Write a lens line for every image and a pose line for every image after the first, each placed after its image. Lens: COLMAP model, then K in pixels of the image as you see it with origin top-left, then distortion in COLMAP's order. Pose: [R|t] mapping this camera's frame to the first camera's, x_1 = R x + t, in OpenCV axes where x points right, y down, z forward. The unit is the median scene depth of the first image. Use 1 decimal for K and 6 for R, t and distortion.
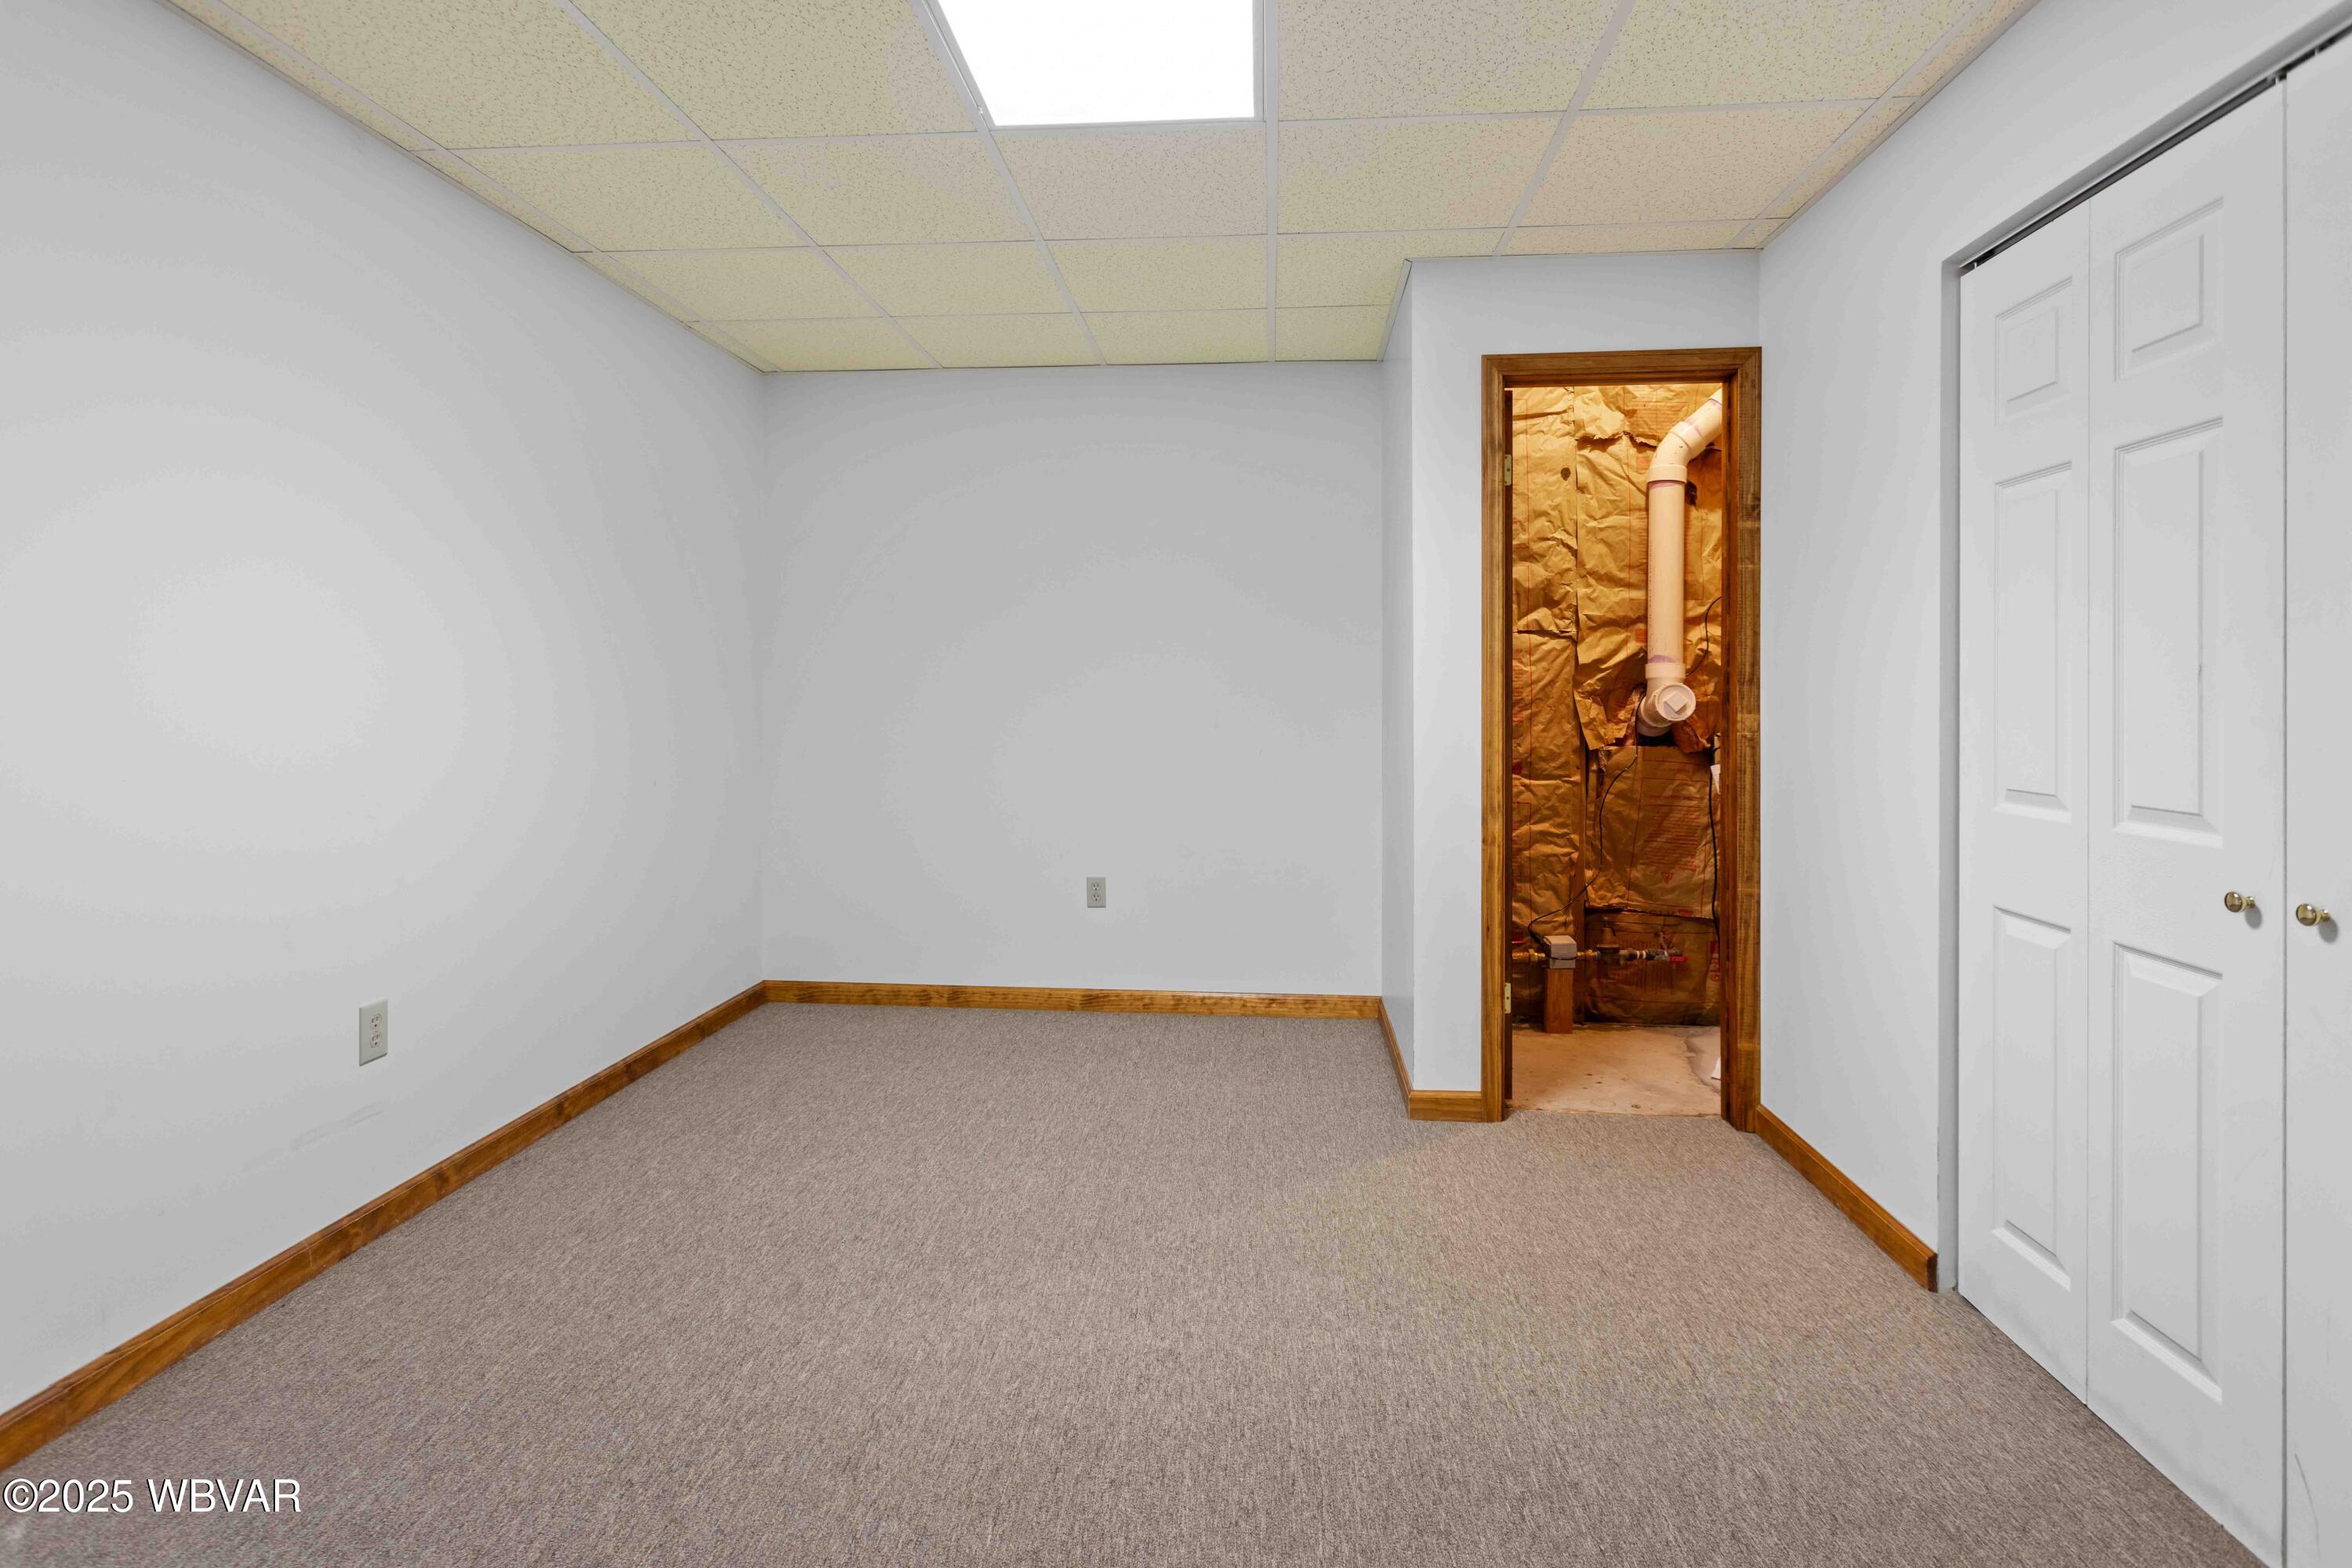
lens RADIAL K [[1226.8, 0, 1176.5], [0, 1226.8, 725.0], [0, 0, 1]] dist [-0.001650, 0.002849]
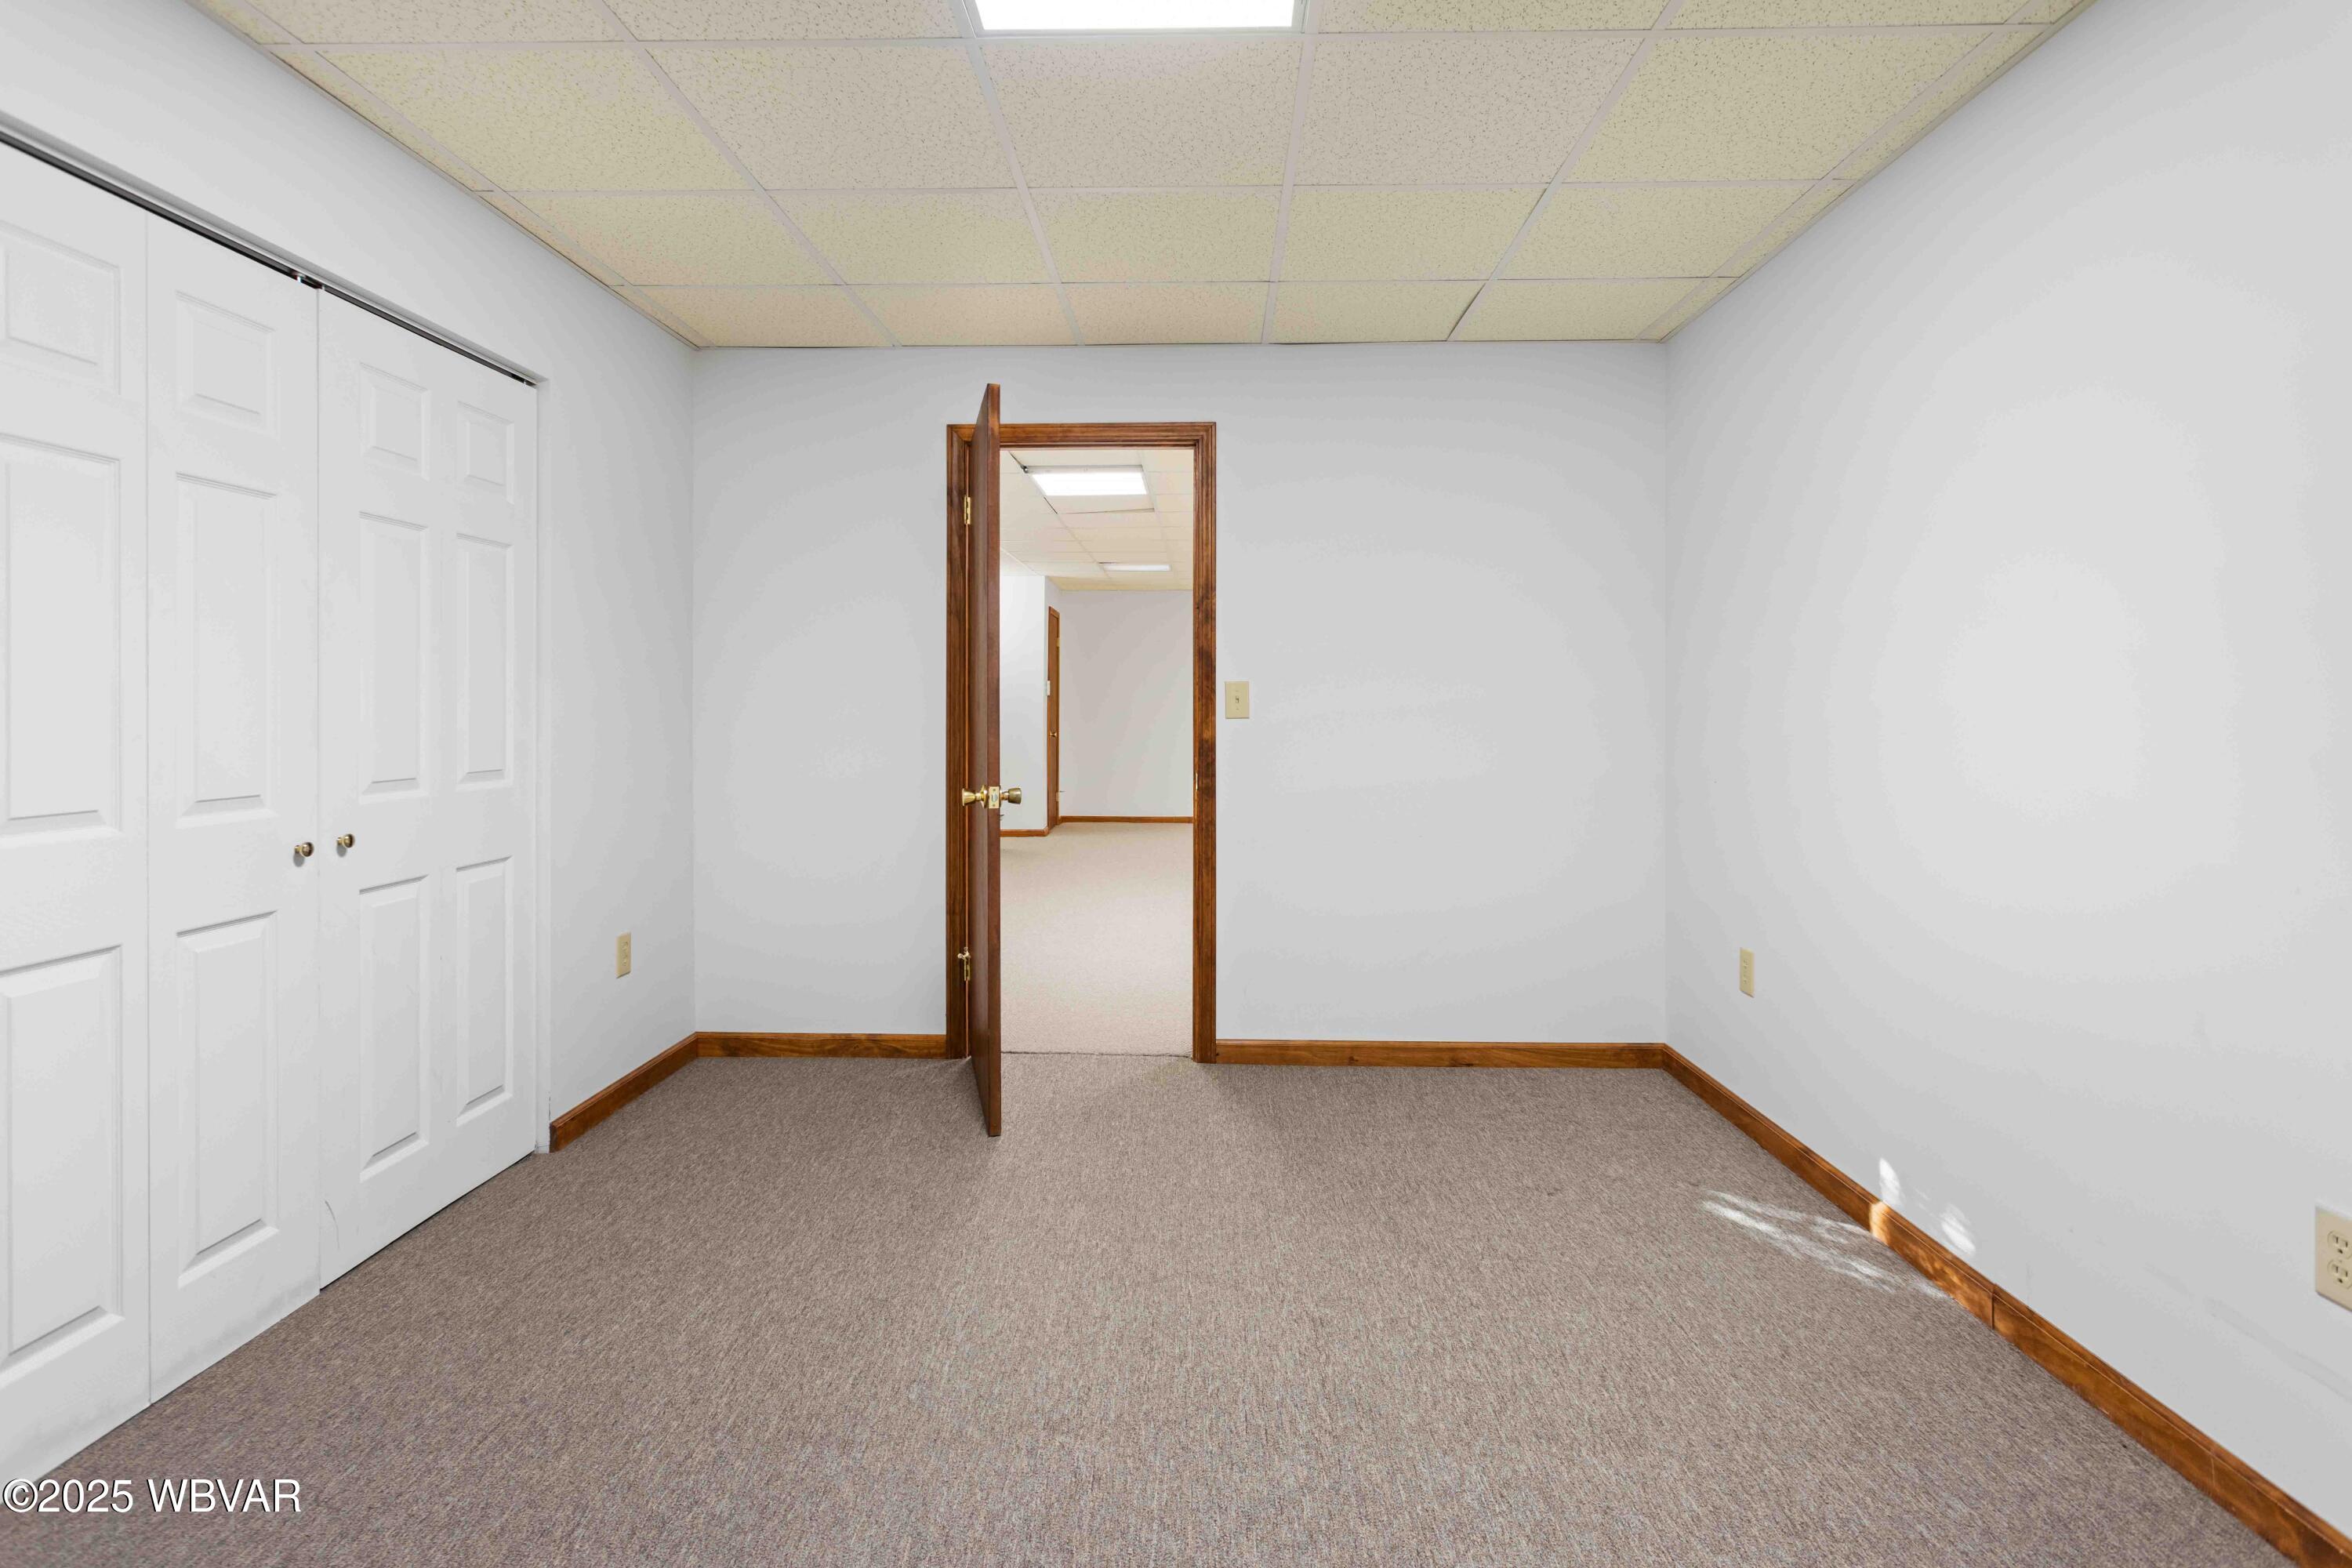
lens RADIAL K [[1226.8, 0, 1176.5], [0, 1226.8, 725.0], [0, 0, 1]] dist [-0.001650, 0.002849]
pose [[-0.998681, -0.002236, -0.051301, -0.047198], [-0.004375, 0.999124, 0.041613, -0.048008], [0.051163, 0.041782, -0.997816, 1.878388]]
